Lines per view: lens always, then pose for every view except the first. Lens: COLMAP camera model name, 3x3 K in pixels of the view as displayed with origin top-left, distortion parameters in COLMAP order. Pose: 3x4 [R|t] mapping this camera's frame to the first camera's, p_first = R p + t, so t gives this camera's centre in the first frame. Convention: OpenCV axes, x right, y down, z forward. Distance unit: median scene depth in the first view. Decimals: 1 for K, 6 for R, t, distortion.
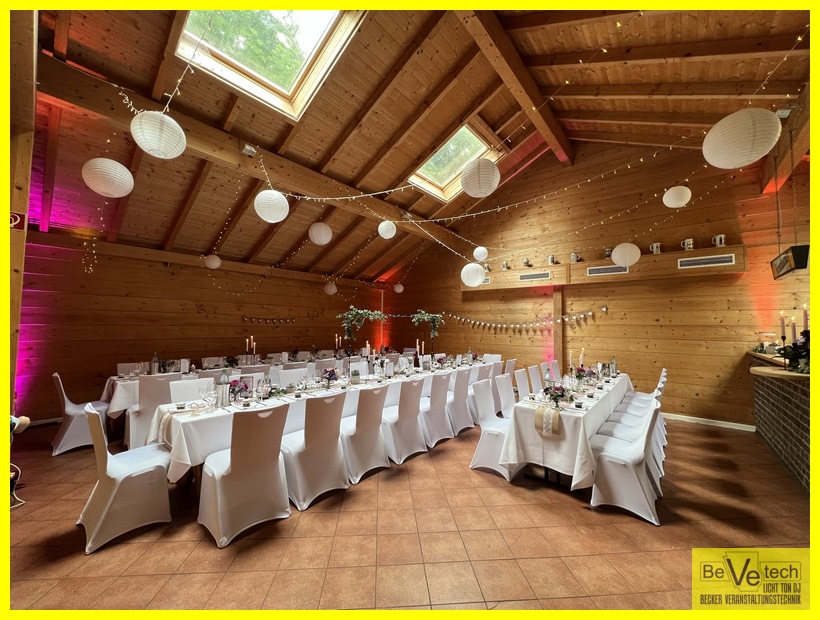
lens RADIAL K [[317.3, 0, 410.0], [0, 317.3, 310.0], [0, 0, 1]] dist [0.000140, -0.000001]
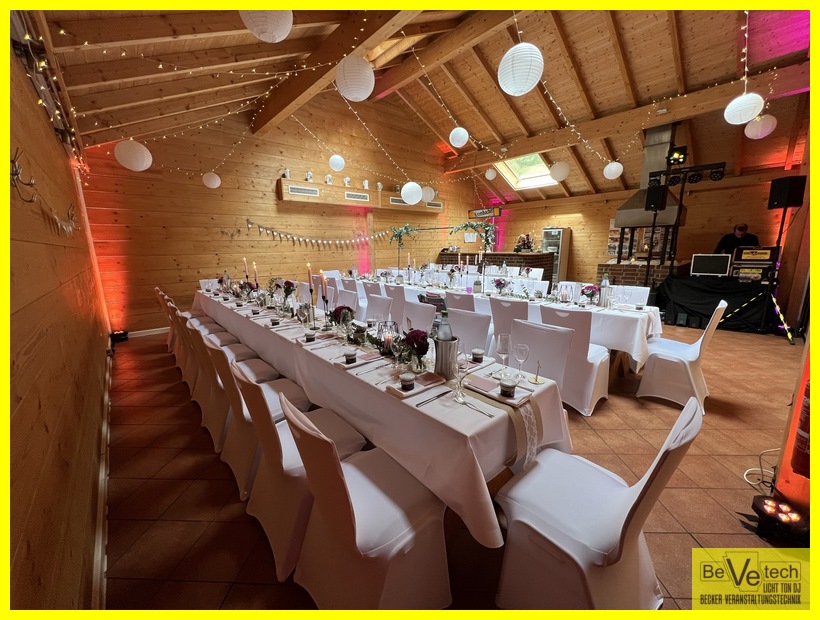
lens RADIAL K [[317.3, 0, 410.0], [0, 317.3, 310.0], [0, 0, 1]] dist [0.000140, -0.000001]
pose [[0.132499, -0.211252, 0.968409, -0.776378], [-0.040026, 0.975086, 0.218185, 0.034649], [-0.990375, -0.067671, 0.120742, 0.679195]]
